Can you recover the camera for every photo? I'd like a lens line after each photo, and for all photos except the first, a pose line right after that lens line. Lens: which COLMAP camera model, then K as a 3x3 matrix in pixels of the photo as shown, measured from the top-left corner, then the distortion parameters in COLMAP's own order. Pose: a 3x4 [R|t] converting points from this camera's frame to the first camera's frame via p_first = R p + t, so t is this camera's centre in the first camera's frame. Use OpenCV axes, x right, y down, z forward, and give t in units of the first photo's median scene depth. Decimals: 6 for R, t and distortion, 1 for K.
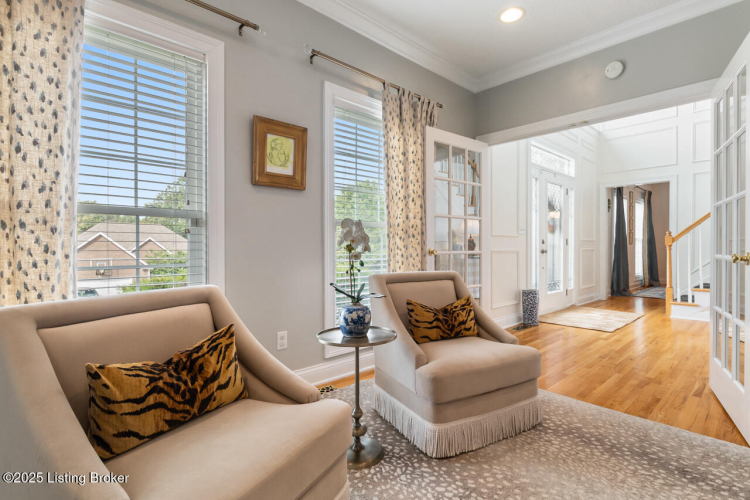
lens RADIAL K [[360.5, 0, 374.8], [0, 360.5, 251.7], [0, 0, 1]] dist [-0.000668, -0.001627]
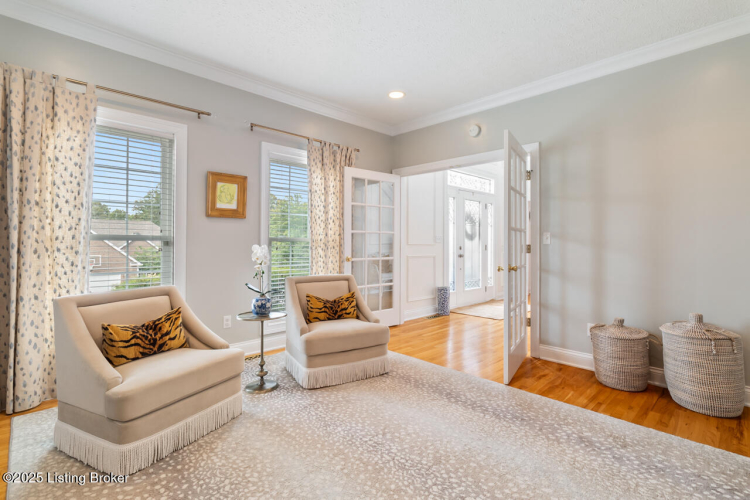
lens RADIAL K [[357.2, 0, 376.0], [0, 357.2, 242.3], [0, 0, 1]] dist [0.003802, 0.001065]
pose [[0.999667, 0.003925, 0.025501, 0.372834], [-0.003515, 0.999864, -0.016137, -0.067524], [-0.025561, 0.016042, 0.999545, -0.569426]]
